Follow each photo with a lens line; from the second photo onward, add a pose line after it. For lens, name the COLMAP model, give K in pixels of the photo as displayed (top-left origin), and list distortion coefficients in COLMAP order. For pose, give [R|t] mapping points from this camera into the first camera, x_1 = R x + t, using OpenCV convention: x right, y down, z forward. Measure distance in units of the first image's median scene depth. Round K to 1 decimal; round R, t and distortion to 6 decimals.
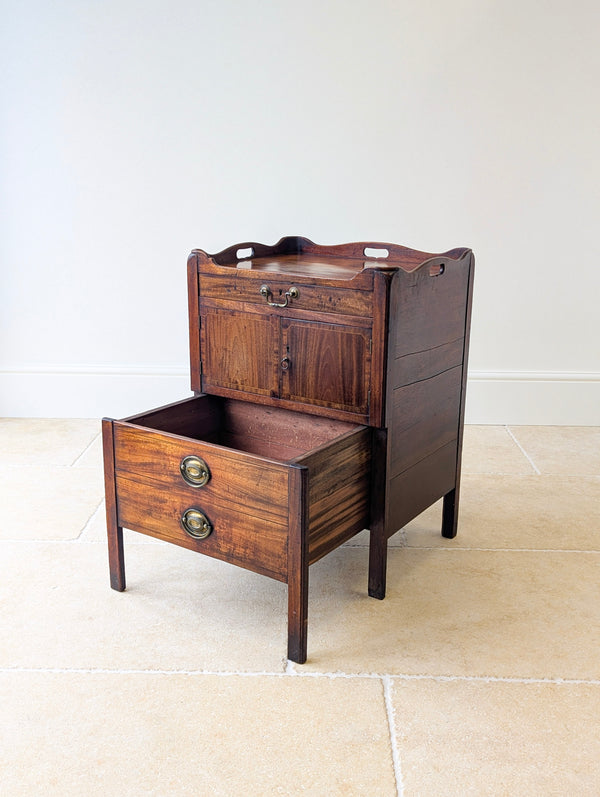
lens RADIAL K [[805.6, 0, 304.2], [0, 805.6, 397.5], [0, 0, 1]] dist [0.077904, -0.012264]
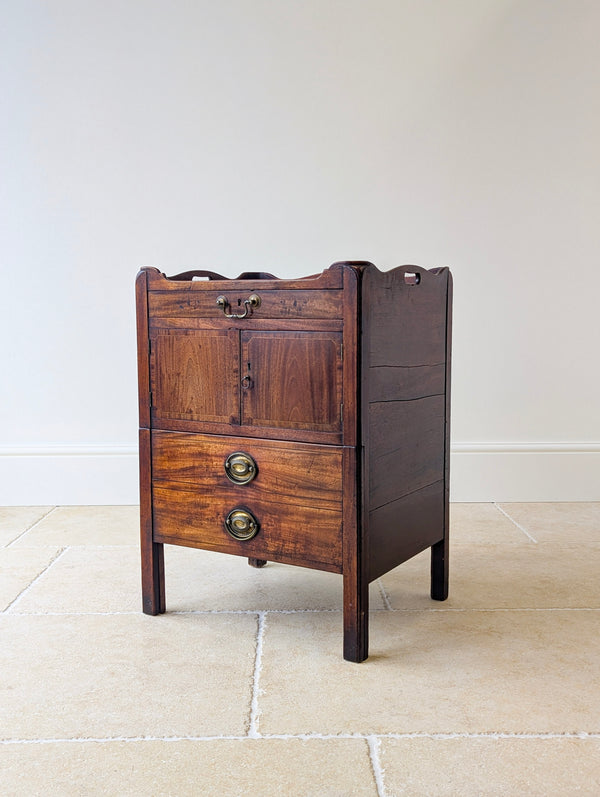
lens RADIAL K [[833.1, 0, 302.5], [0, 833.1, 410.3], [0, 0, 1]] dist [0.077088, -0.011591]
pose [[0.999355, -0.016948, 0.031672, 0.009141], [0.021730, 0.987308, -0.157325, 0.133892], [-0.028603, 0.157912, 0.987039, 0.105852]]
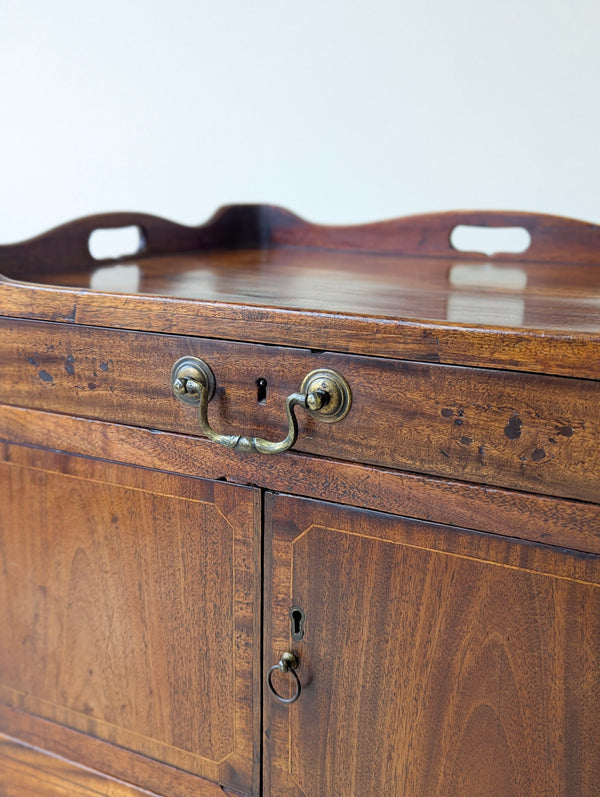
lens RADIAL K [[853.5, 0, 289.6], [0, 853.5, 387.6], [0, 0, 1]] dist [0.013308, -0.011785]
pose [[0.994724, -0.026413, 0.099126, -0.045516], [0.030259, 0.998838, -0.037499, -0.120913], [-0.098020, 0.040301, 0.994368, 0.752242]]
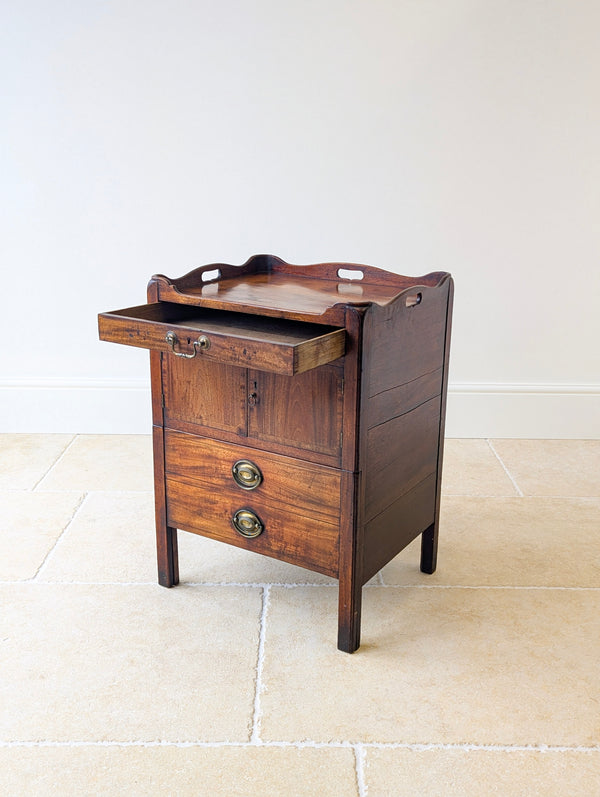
lens RADIAL K [[805.6, 0, 304.2], [0, 805.6, 397.5], [0, 0, 1]] dist [0.077904, -0.012264]
pose [[0.999801, -0.003132, 0.019723, 0.018583], [0.002707, 0.999764, 0.021573, -0.065799], [-0.019786, -0.021516, 0.999573, 0.066460]]
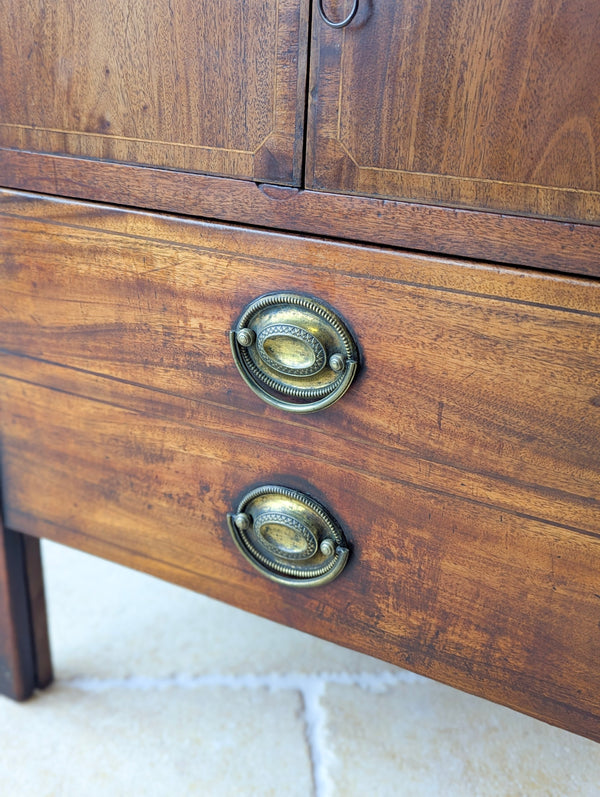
lens RADIAL K [[863.2, 0, 300.1], [0, 863.2, 398.9], [0, 0, 1]] dist [0.021116, -0.008879]
pose [[0.995754, -0.005798, 0.091866, -0.054233], [-0.005796, 0.992084, 0.125443, 0.030201], [-0.091866, -0.125443, 0.987838, 0.784531]]
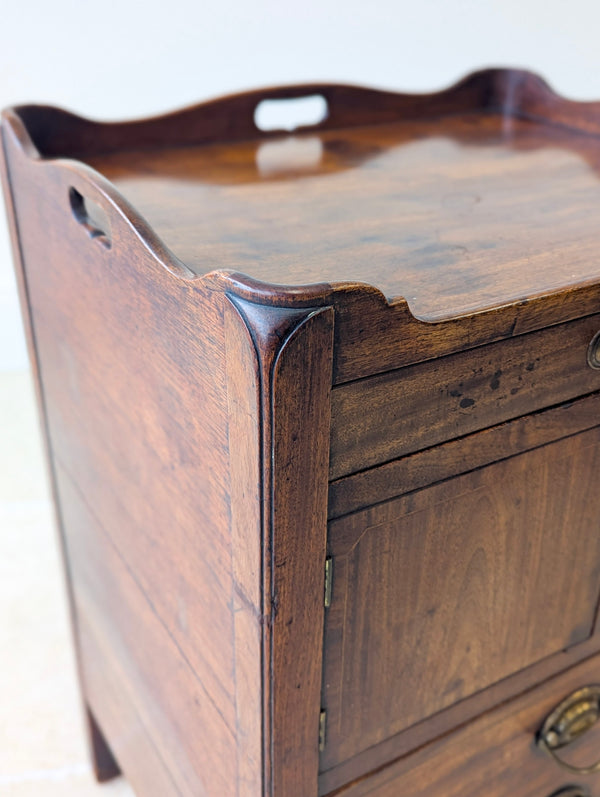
lens RADIAL K [[875.4, 0, 299.0], [0, 875.4, 383.0], [0, 0, 1]] dist [0.091873, -0.006511]
pose [[0.436217, -0.427570, 0.791769, -0.325538], [0.238056, 0.903384, 0.356689, -0.249005], [-0.867781, 0.032891, 0.495857, 0.953010]]
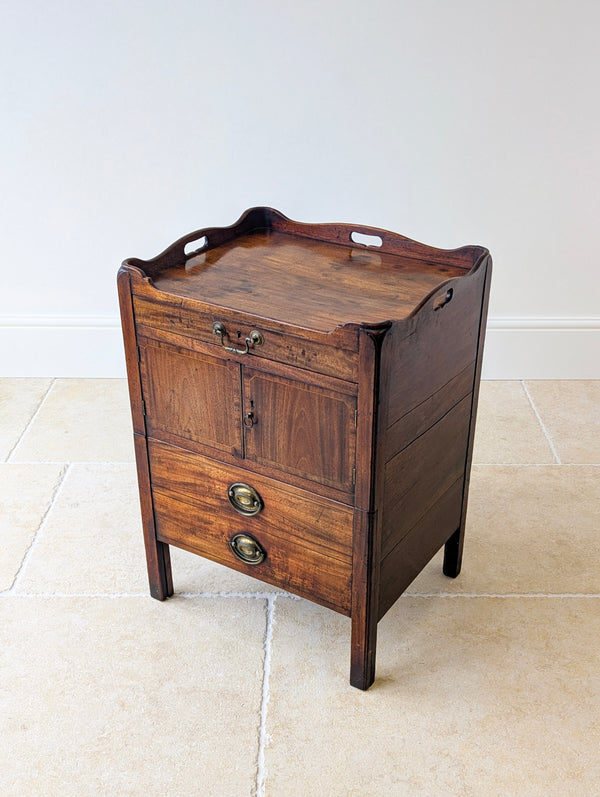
lens RADIAL K [[874.8, 0, 320.7], [0, 874.8, 433.3], [0, 0, 1]] dist [0.088056, -0.030365]
pose [[0.999671, -0.014936, 0.020872, 0.029245], [0.009618, 0.971974, 0.234890, -0.233016], [-0.023796, -0.234612, 0.971798, 0.167321]]
